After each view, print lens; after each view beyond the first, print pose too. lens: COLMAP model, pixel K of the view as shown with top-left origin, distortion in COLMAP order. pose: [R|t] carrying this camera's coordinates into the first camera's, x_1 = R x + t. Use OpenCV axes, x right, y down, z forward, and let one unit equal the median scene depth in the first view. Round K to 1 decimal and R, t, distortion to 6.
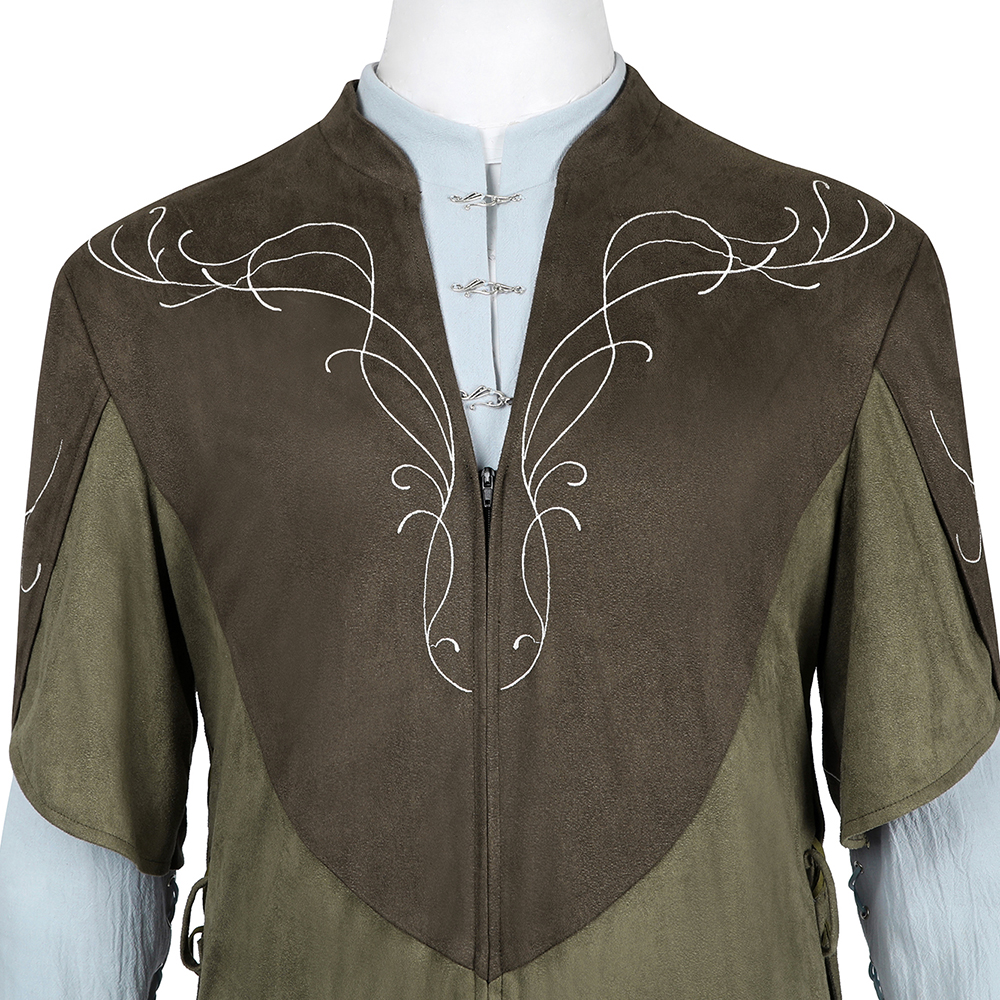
lens RADIAL K [[1758.4, 0, 478.0], [0, 1758.4, 390.4], [0, 0, 1]] dist [0.047526, 0.000000]
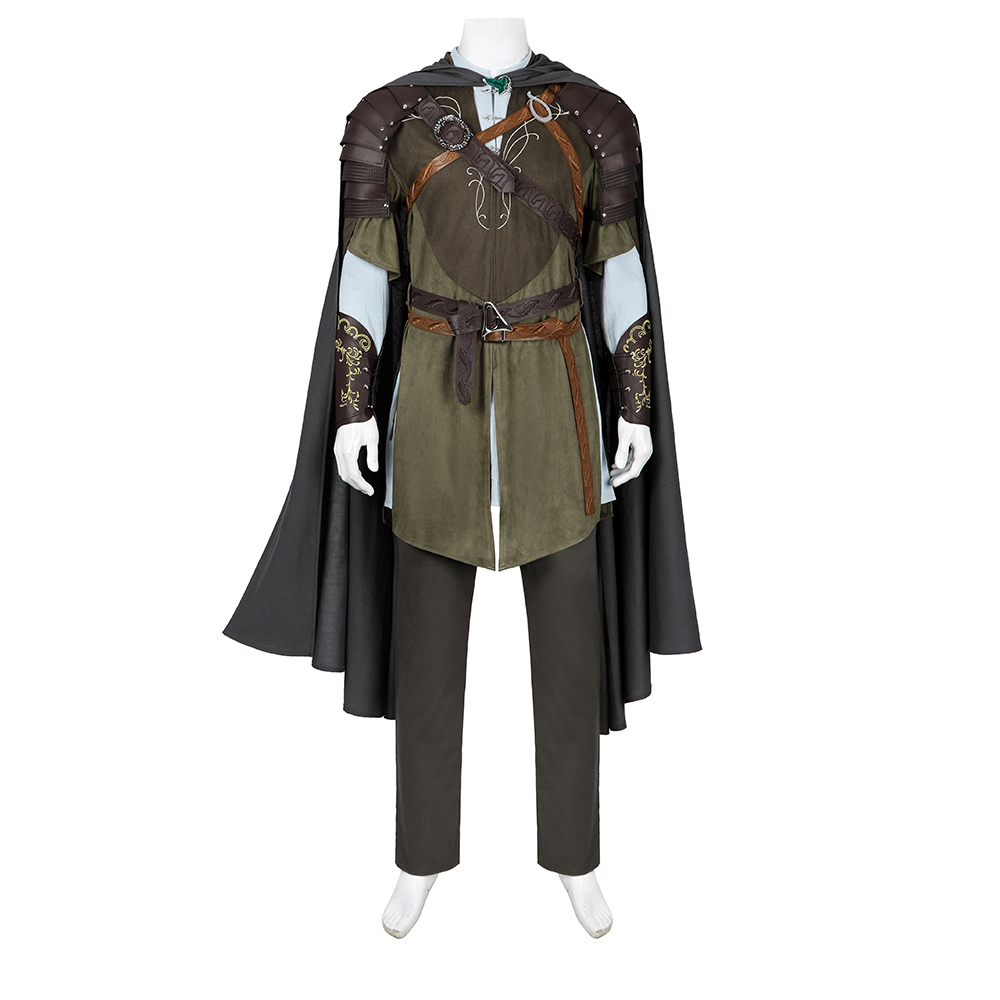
lens RADIAL K [[1758.4, 0, 507.2], [0, 1758.4, 494.1], [0, 0, 1]] dist [0.047526, 0.000000]
pose [[0.997062, -0.002803, 0.076547, -0.237695], [-0.009864, 0.986313, 0.164591, 0.104099], [-0.075961, -0.164862, 0.983387, -2.608547]]
